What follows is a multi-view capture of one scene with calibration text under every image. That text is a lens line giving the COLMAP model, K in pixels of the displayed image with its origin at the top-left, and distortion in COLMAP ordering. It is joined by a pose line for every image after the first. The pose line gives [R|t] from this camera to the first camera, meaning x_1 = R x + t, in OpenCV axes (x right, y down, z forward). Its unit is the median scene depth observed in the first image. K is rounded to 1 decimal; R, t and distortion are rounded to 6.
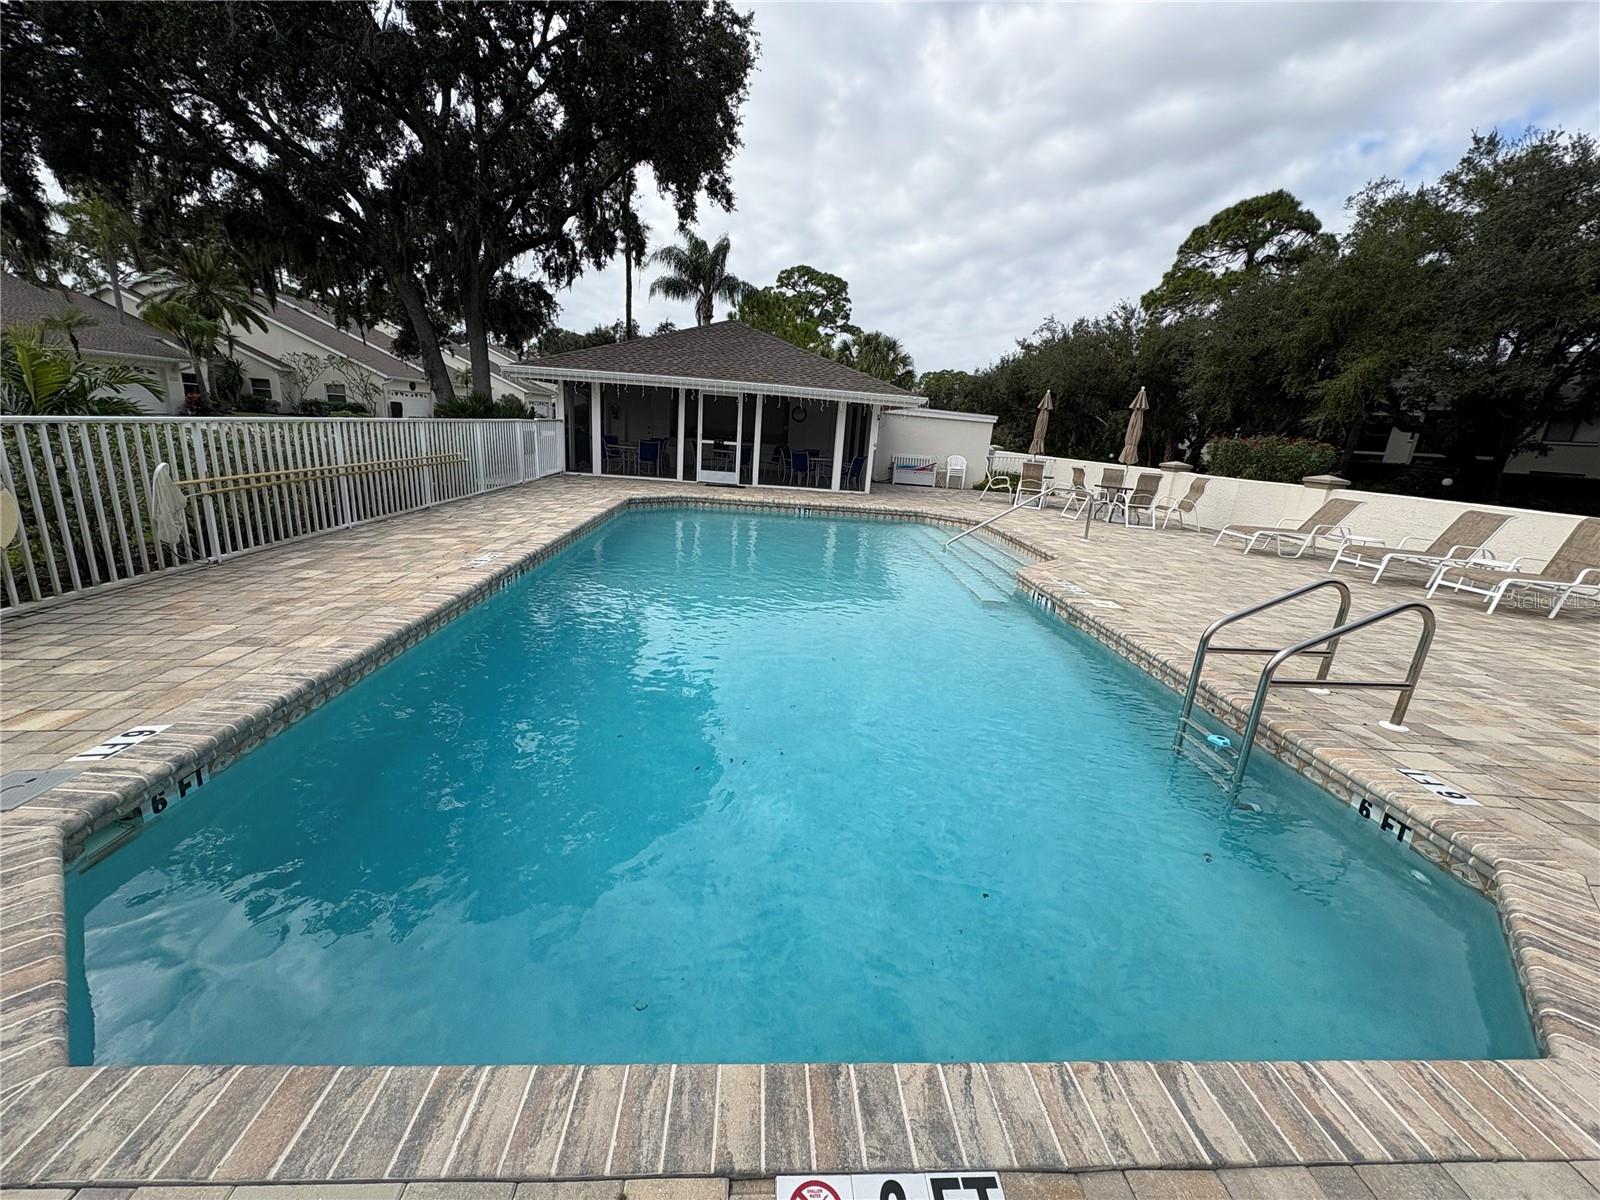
lens RADIAL K [[638.7, 0, 797.4], [0, 638.7, 595.4], [0, 0, 1]] dist [-0.000006, 0.000142]
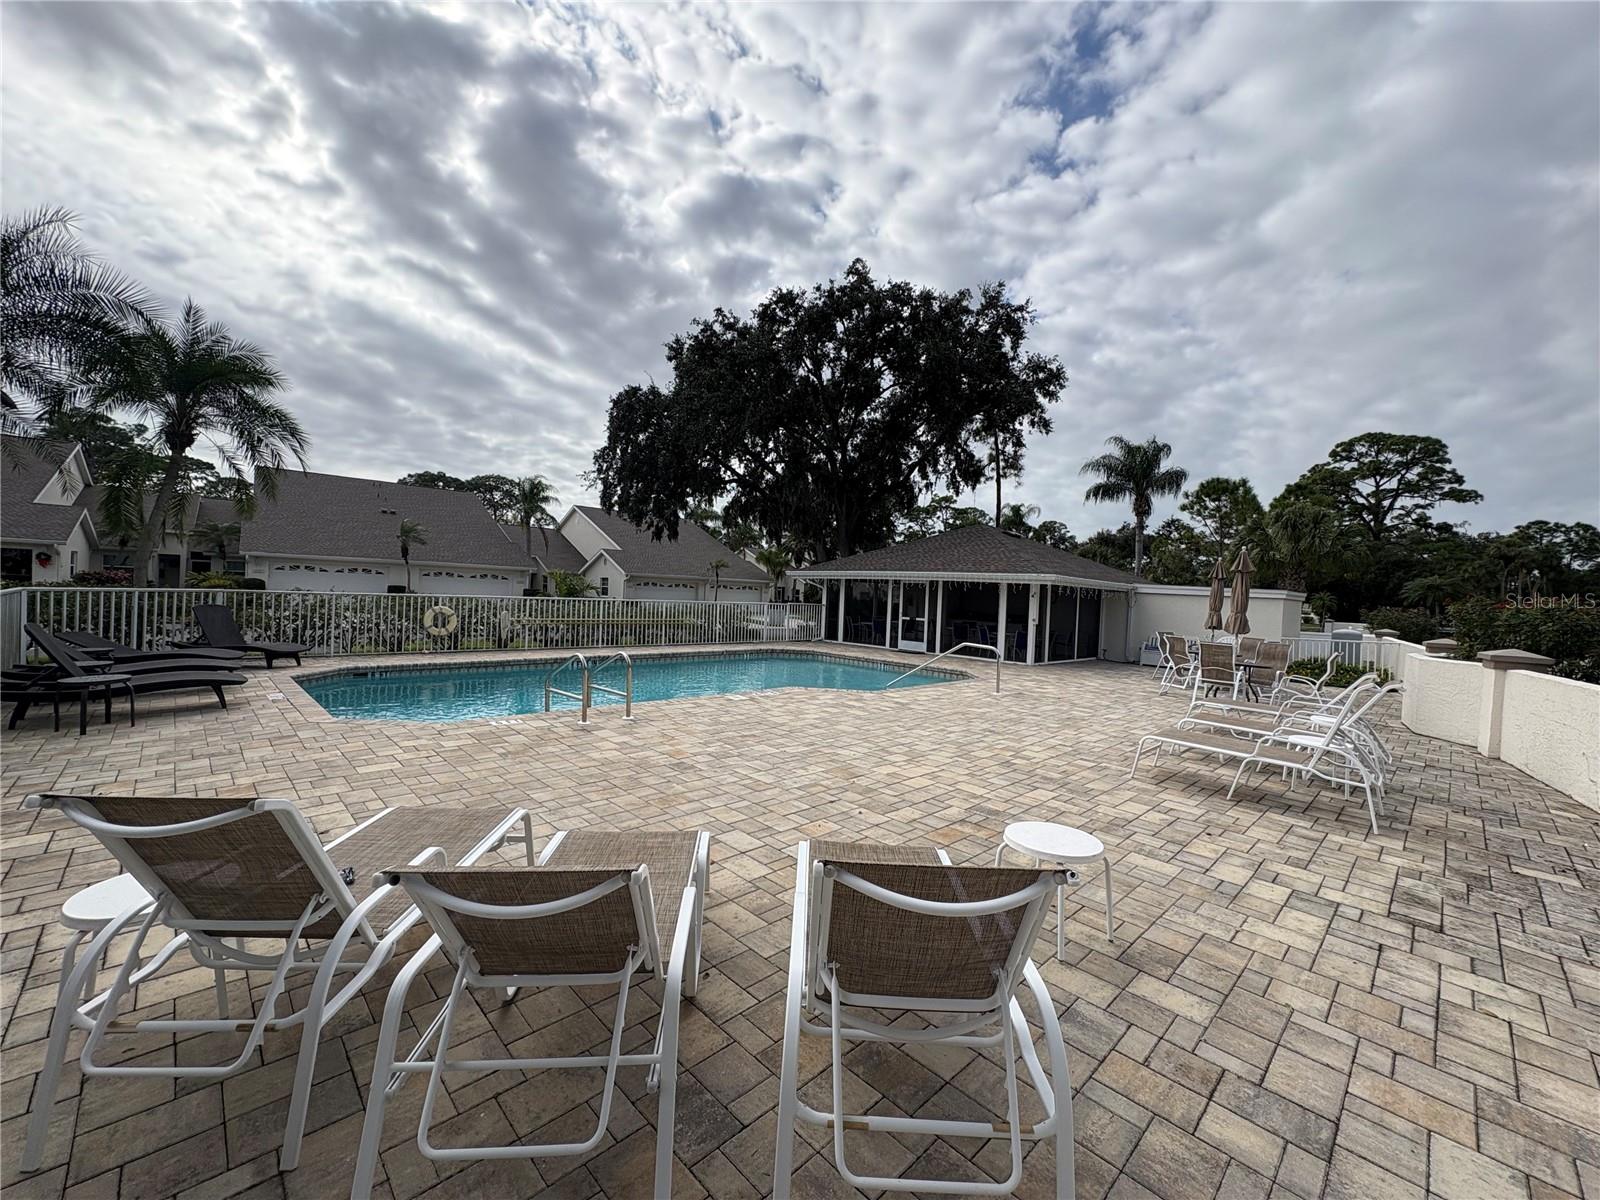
lens RADIAL K [[638.7, 0, 791.6], [0, 638.7, 599.4], [0, 0, 1]] dist [-0.000006, 0.000142]
pose [[0.658326, -0.032794, -0.752019, 0.658930], [-0.194082, 0.957876, -0.211673, 0.036508], [0.727282, 0.285303, 0.624230, 0.027274]]
